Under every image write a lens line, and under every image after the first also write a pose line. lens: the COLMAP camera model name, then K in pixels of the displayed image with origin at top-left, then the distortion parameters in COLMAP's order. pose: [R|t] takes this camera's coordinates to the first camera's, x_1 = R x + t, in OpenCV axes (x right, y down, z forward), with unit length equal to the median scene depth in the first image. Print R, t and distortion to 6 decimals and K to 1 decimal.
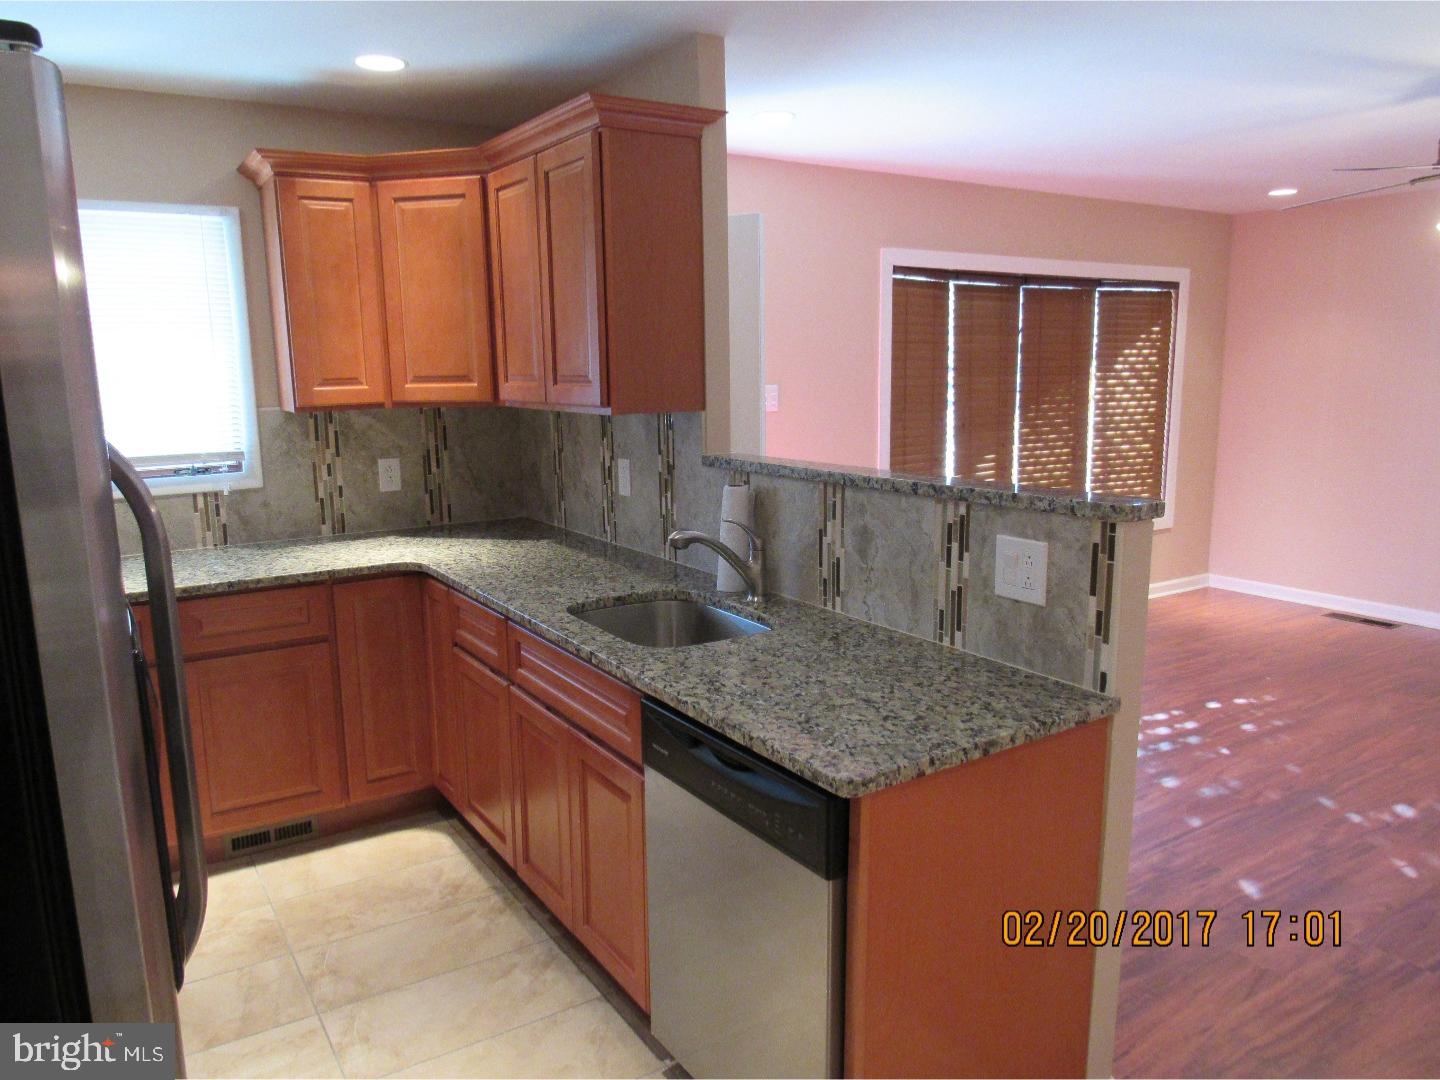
lens RADIAL K [[1032.7, 0, 721.9], [0, 1032.7, 535.3], [0, 0, 1]] dist [-0.032014, 0.016864]
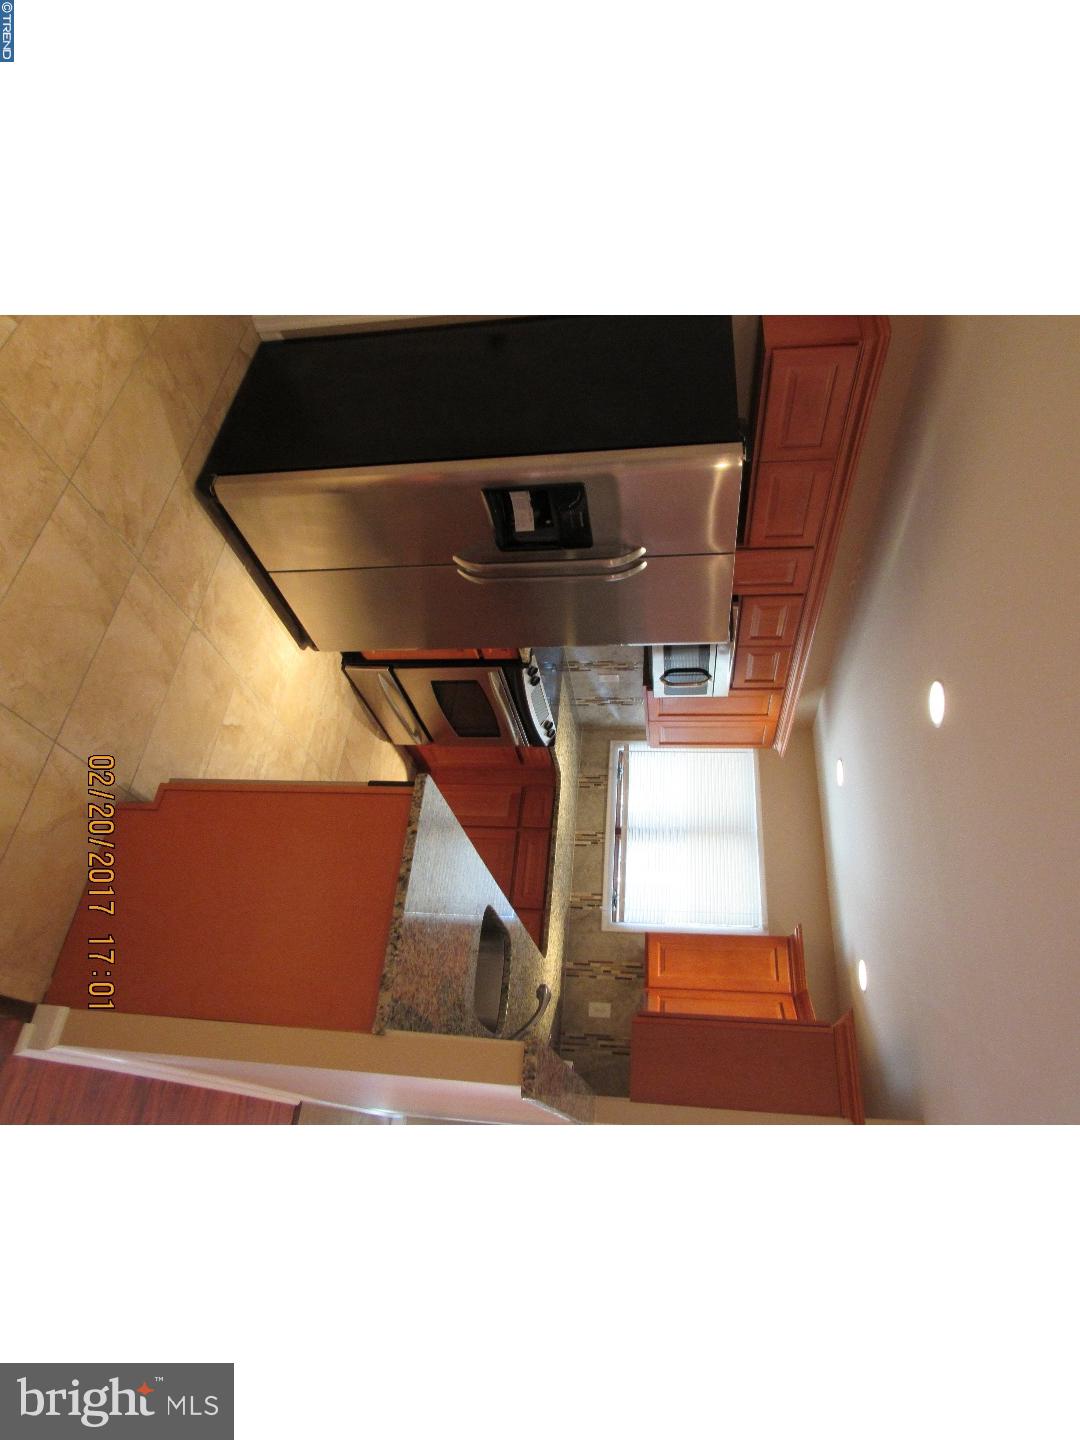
lens RADIAL K [[779.4, 0, 537.3], [0, 779.4, 723.8], [0, 0, 1]] dist [-0.032330, 0.000059]
pose [[-0.170900, 0.452821, -0.875070, 0.557804], [-0.981981, -0.150987, 0.113648, -0.039770], [-0.080662, 0.878724, 0.470465, 0.126196]]
